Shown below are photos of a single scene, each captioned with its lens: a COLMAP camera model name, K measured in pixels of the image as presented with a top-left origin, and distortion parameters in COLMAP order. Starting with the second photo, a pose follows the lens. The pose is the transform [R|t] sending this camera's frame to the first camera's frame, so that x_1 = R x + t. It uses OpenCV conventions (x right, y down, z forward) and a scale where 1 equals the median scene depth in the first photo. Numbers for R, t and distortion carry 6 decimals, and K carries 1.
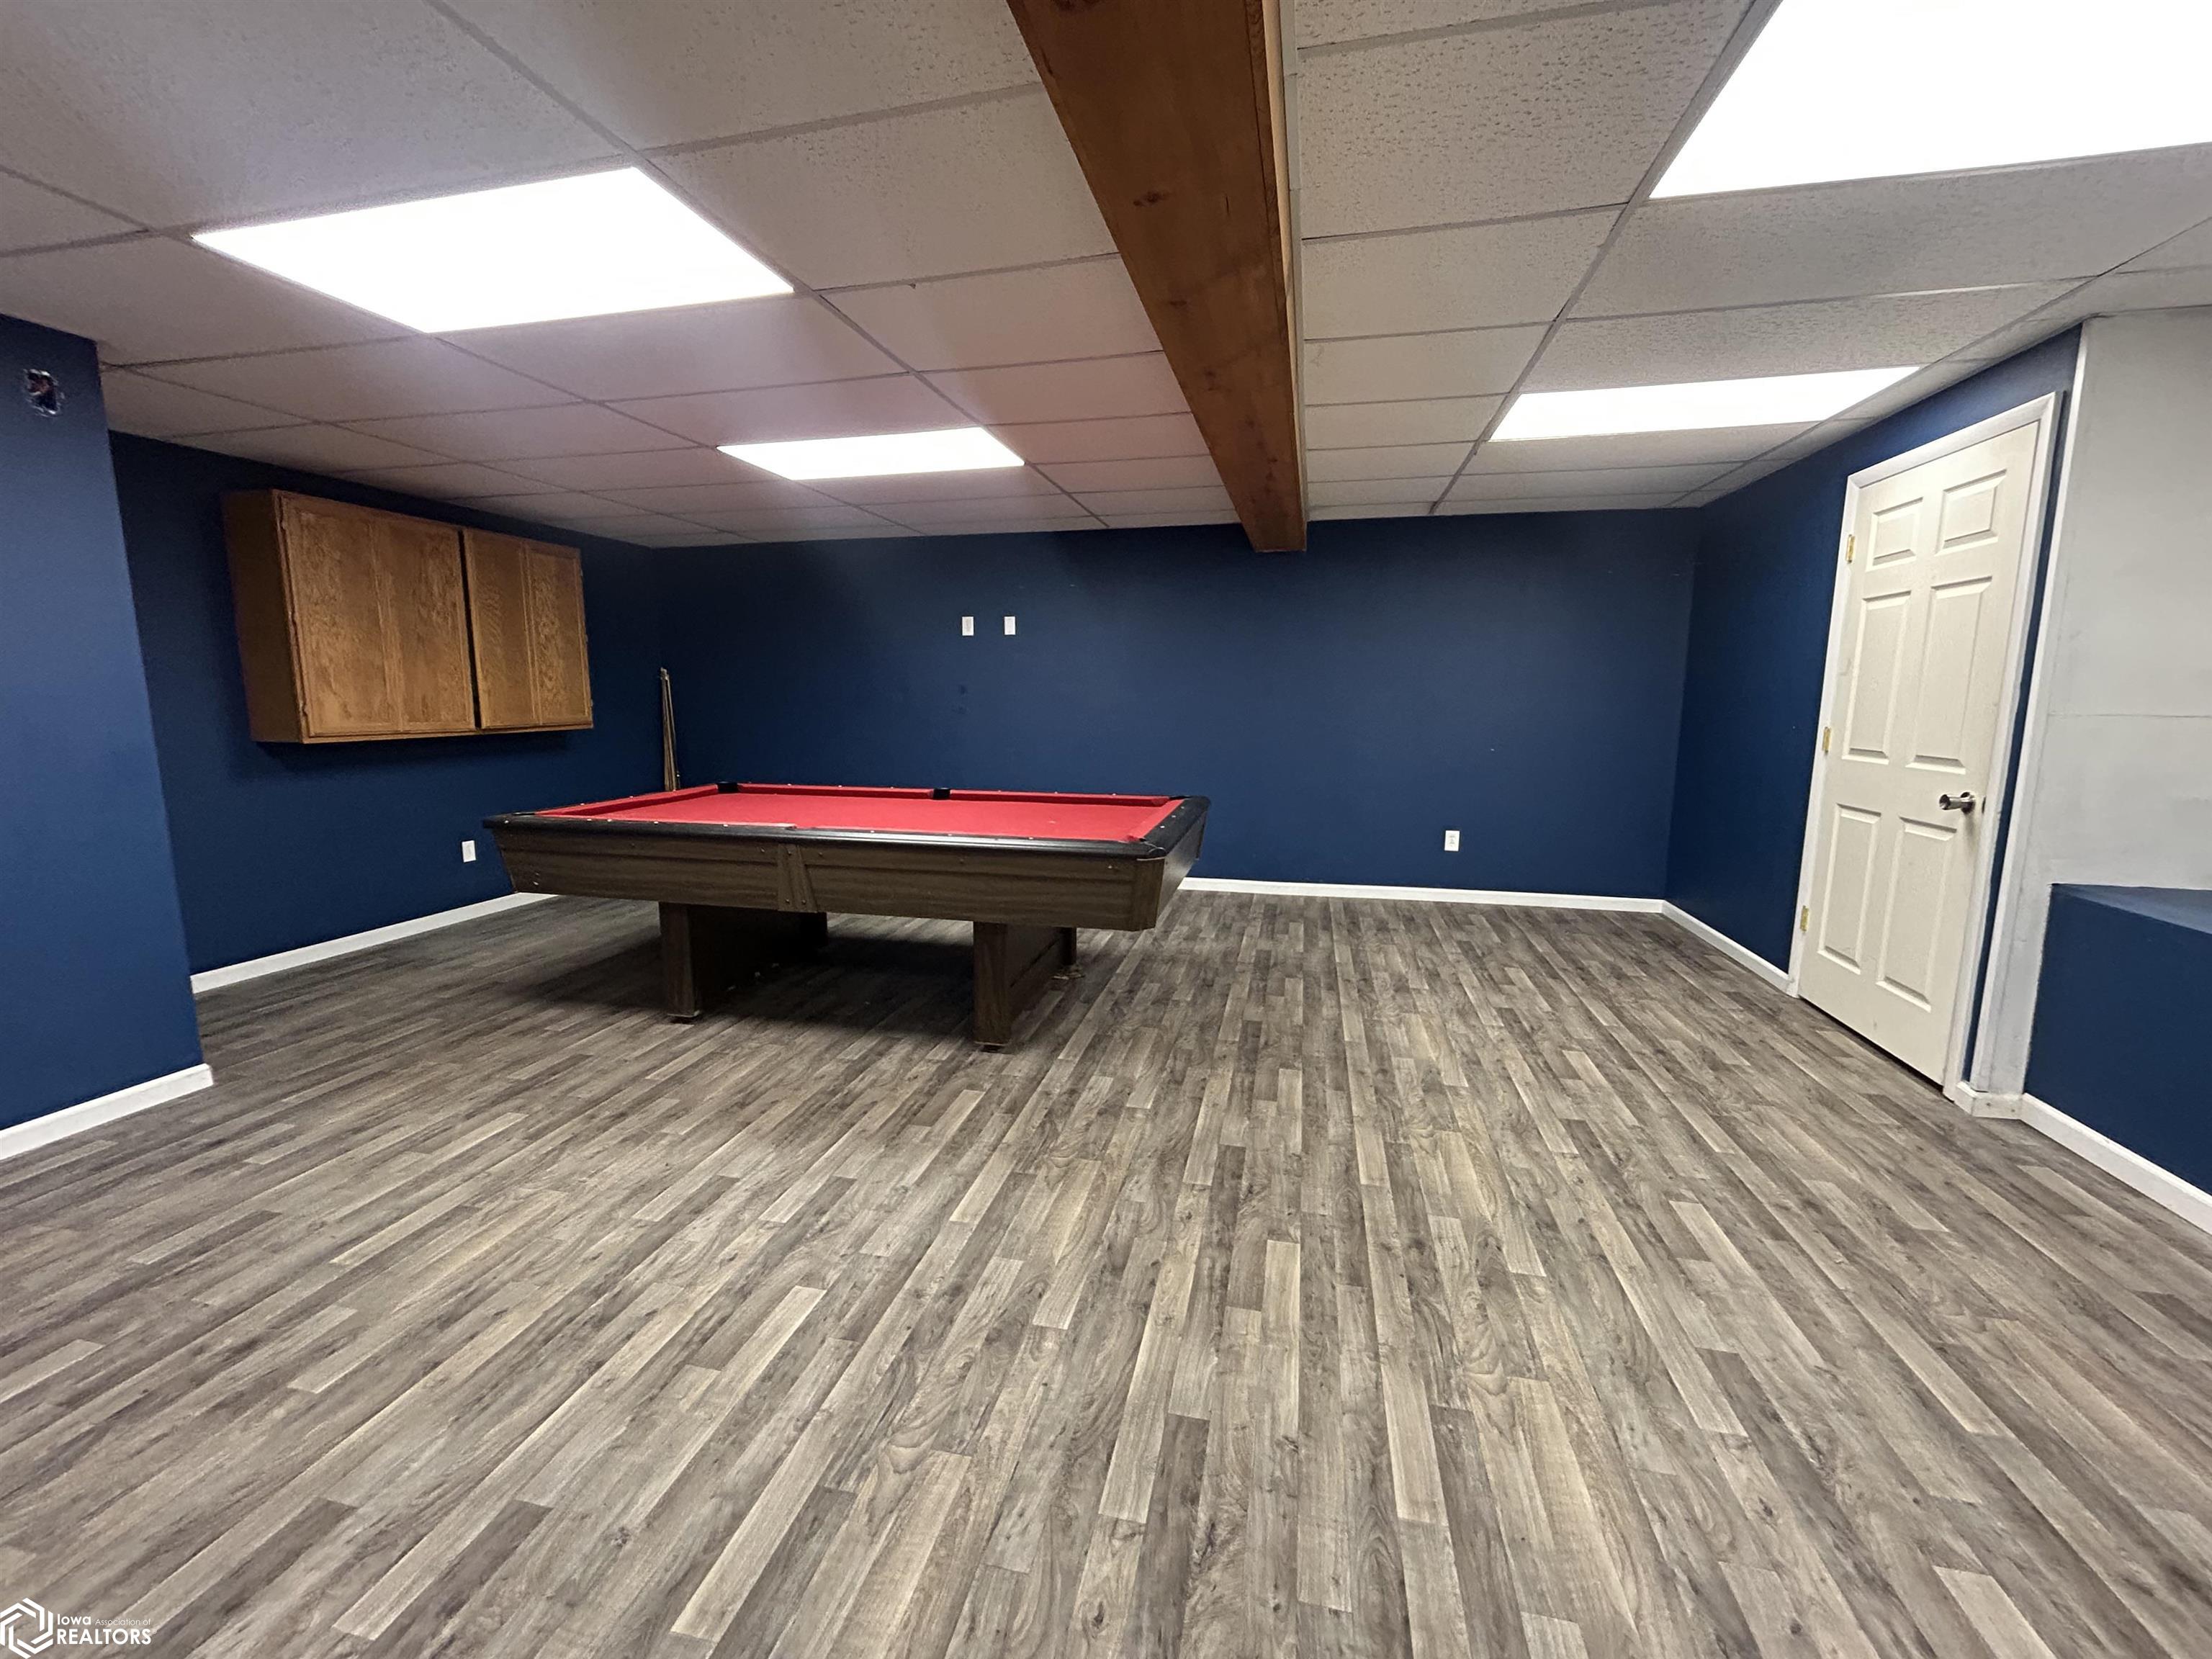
lens RADIAL K [[900.7, 0, 1097.2], [0, 900.7, 811.4], [0, 0, 1]] dist [-0.001554, 0.001300]
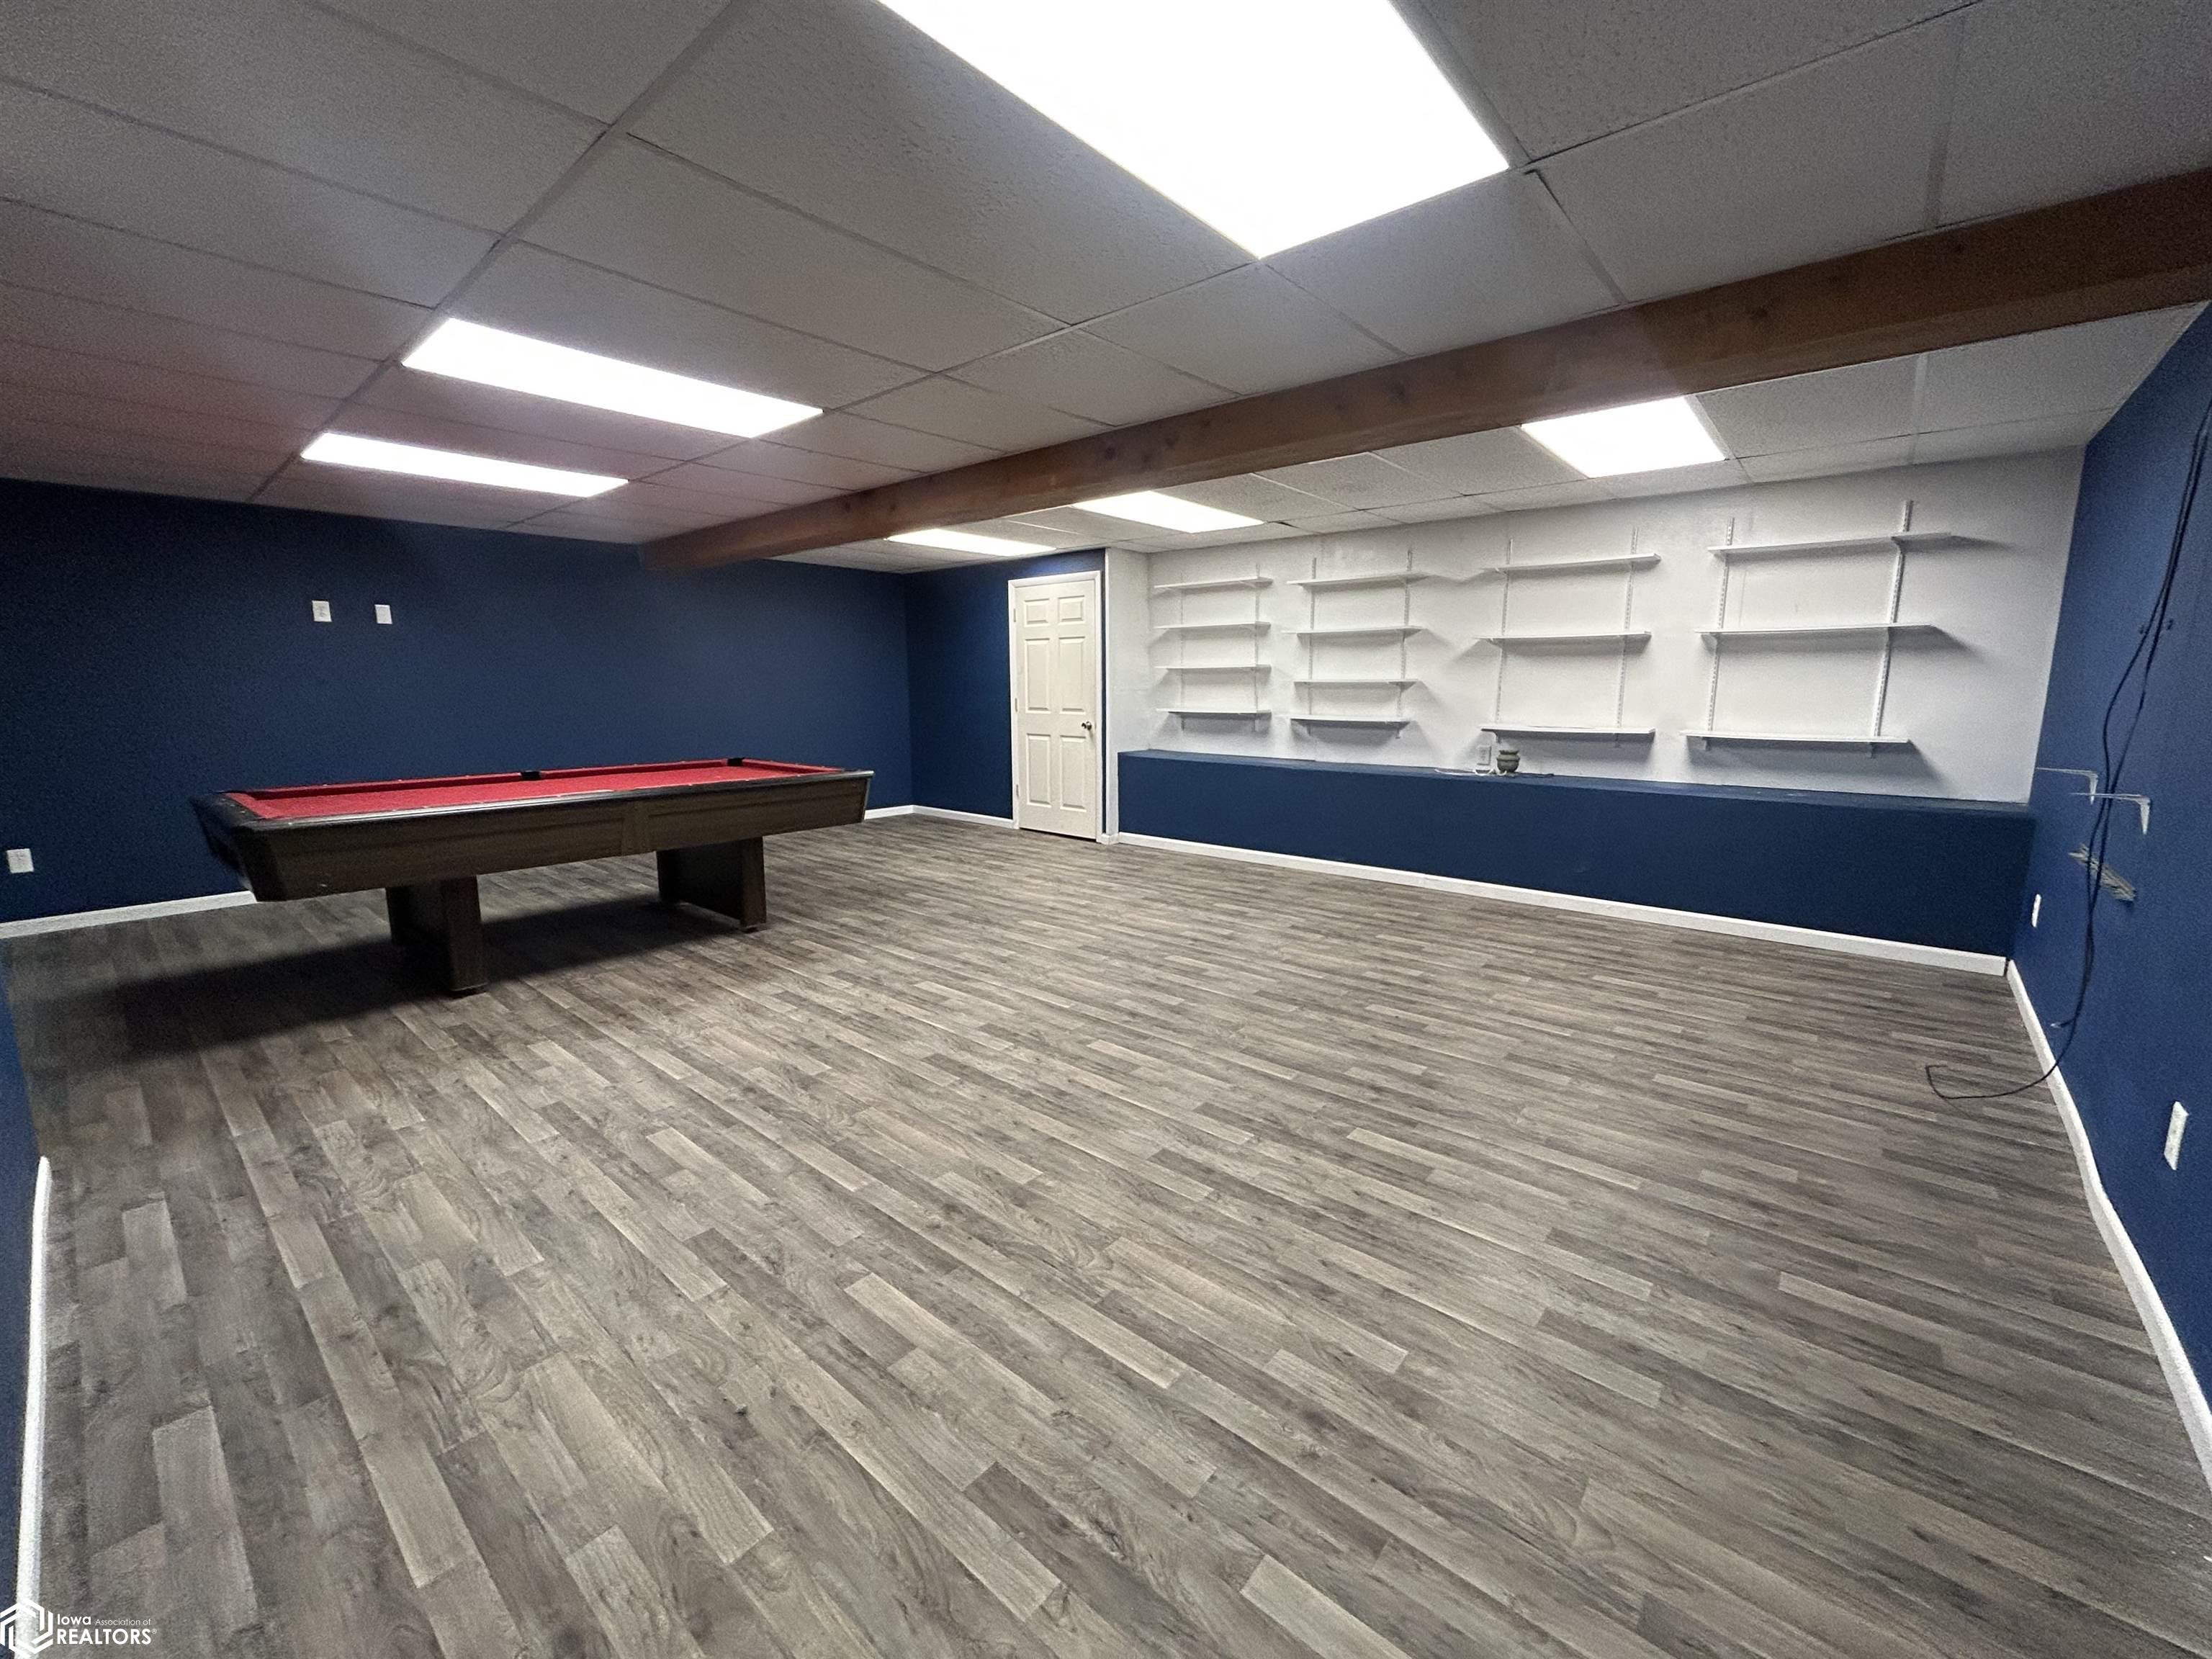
lens RADIAL K [[900.7, 0, 1108.8], [0, 900.7, 827.4], [0, 0, 1]] dist [-0.001554, 0.001300]
pose [[0.467294, -0.146096, 0.871947, -1.349541], [0.122686, 0.987426, 0.099695, 0.032908], [-0.875548, 0.060389, 0.479342, -0.251473]]
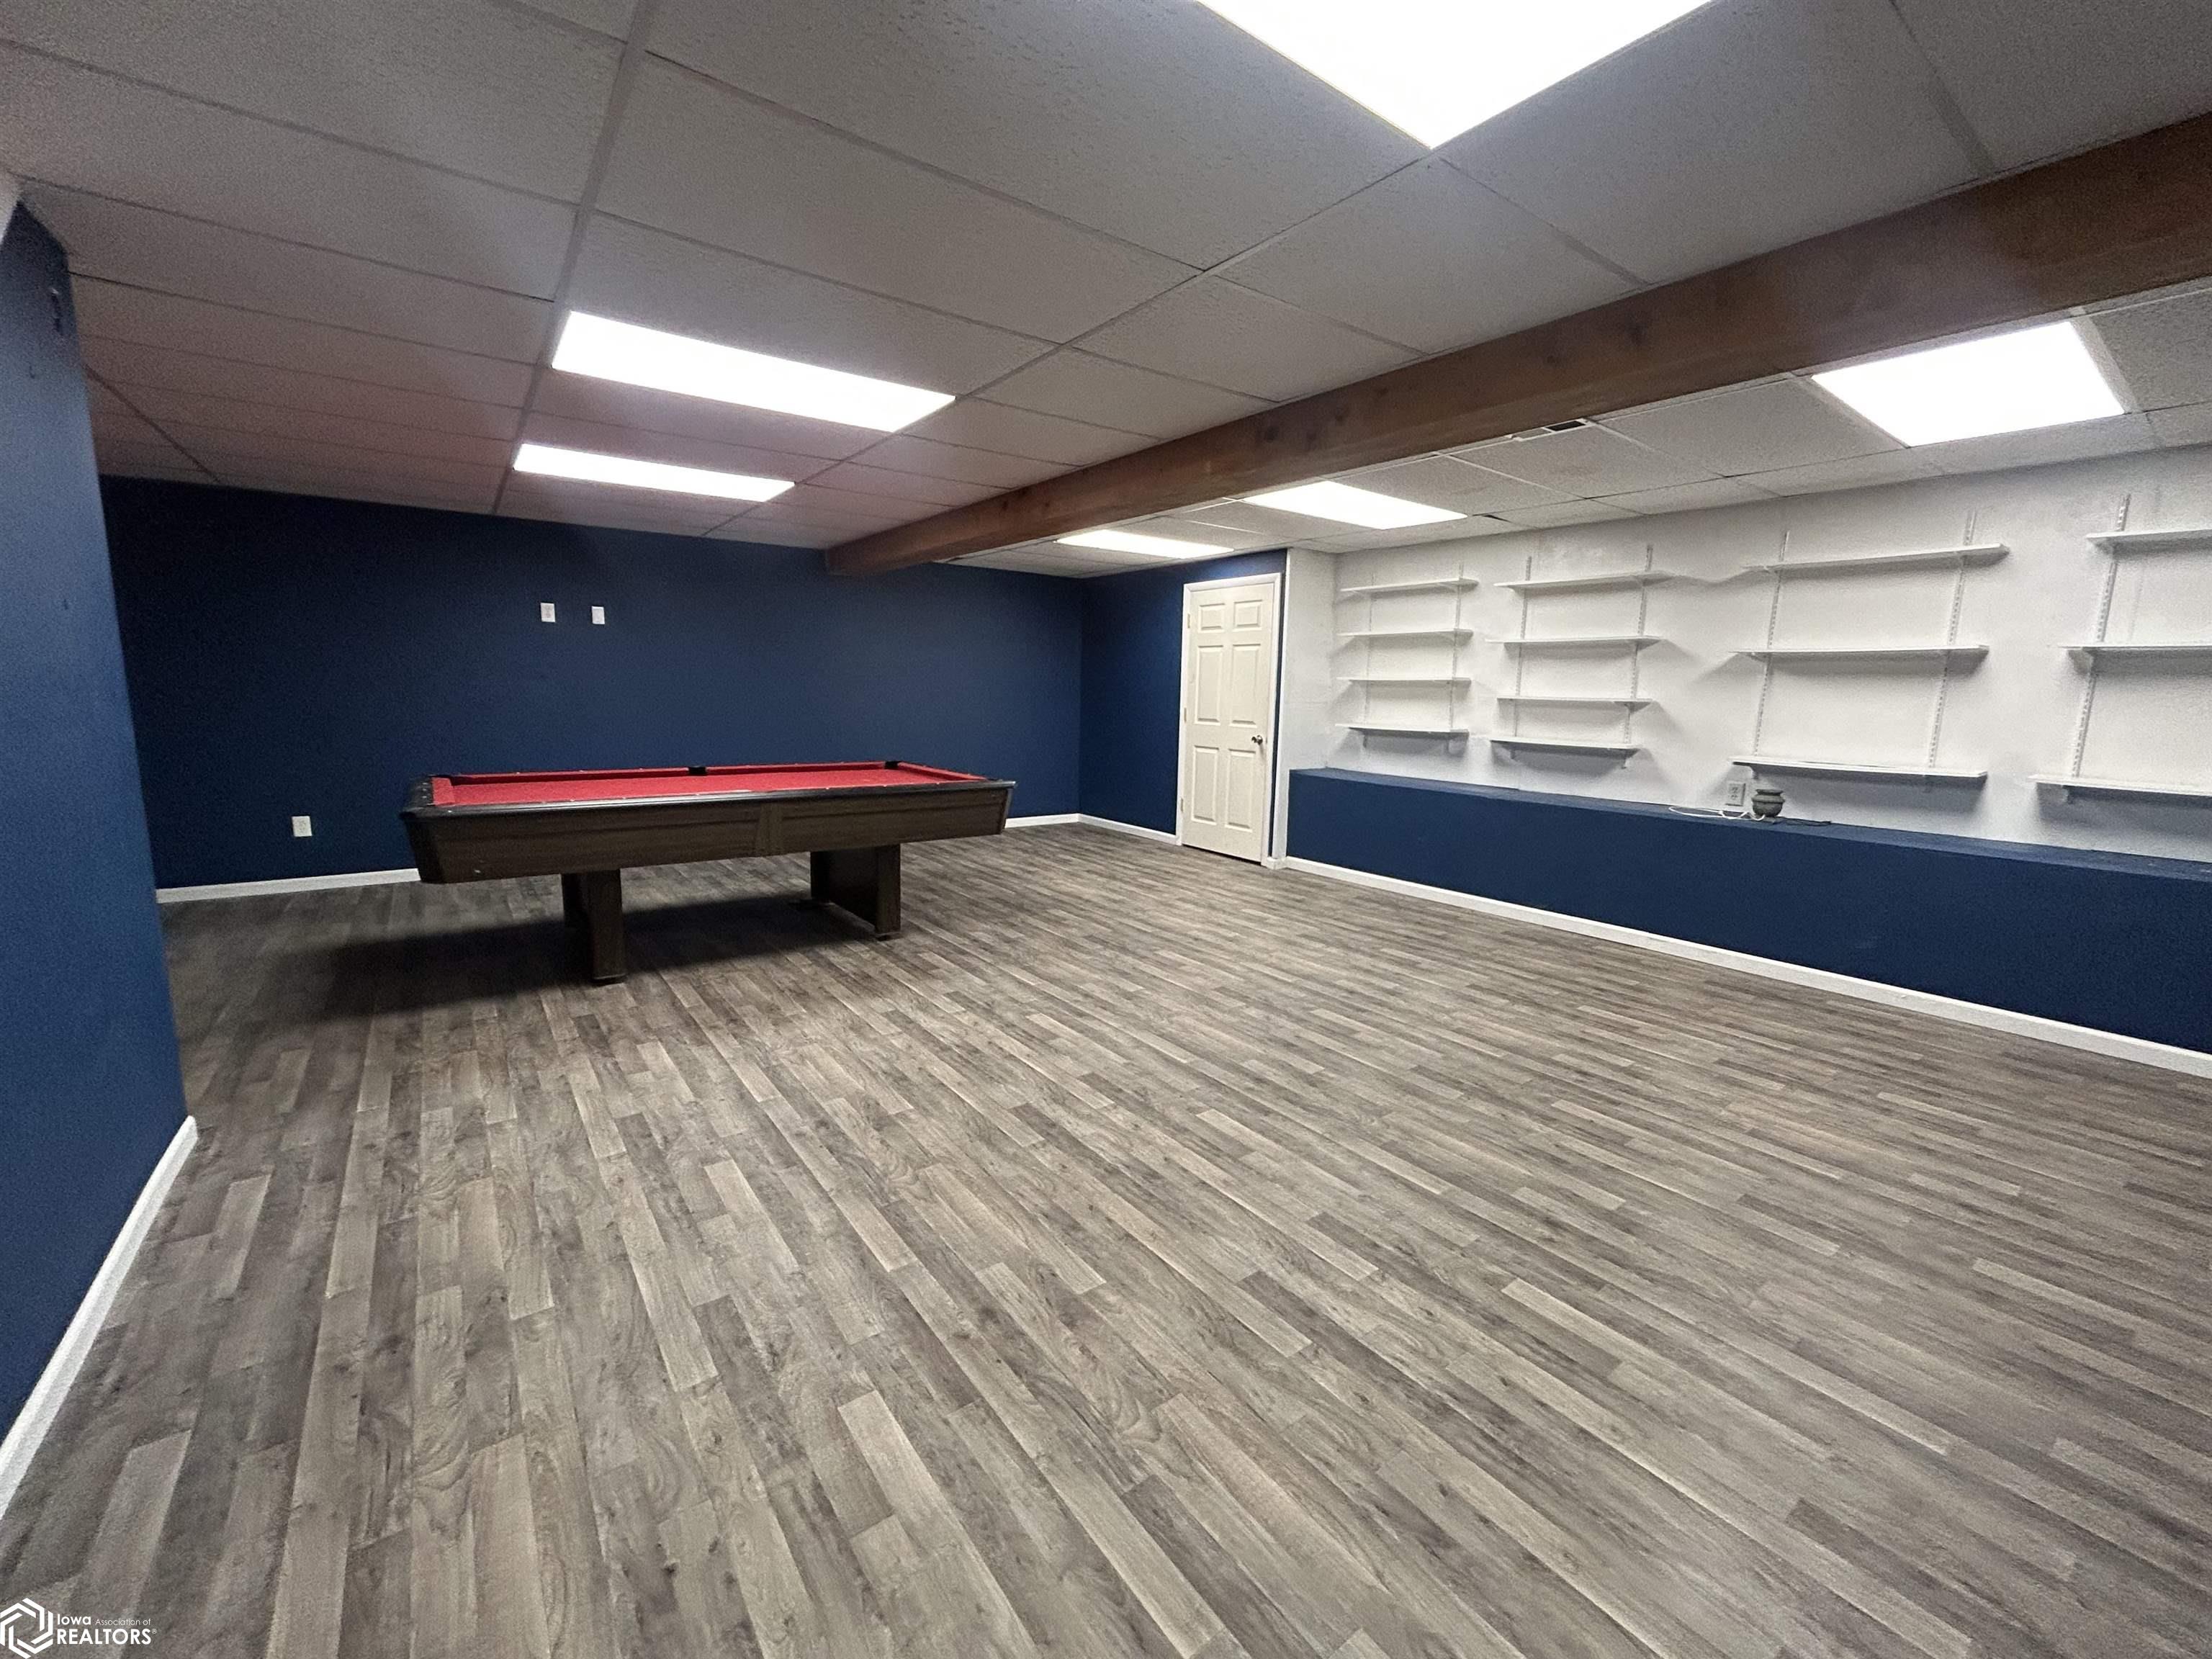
lens RADIAL K [[900.7, 0, 1105.7], [0, 900.7, 826.4], [0, 0, 1]] dist [-0.001554, 0.001300]
pose [[0.651126, -0.106461, 0.751466, -1.166120], [0.084370, 0.994130, 0.067735, 0.027035], [-0.754266, 0.019297, 0.656286, -0.241044]]
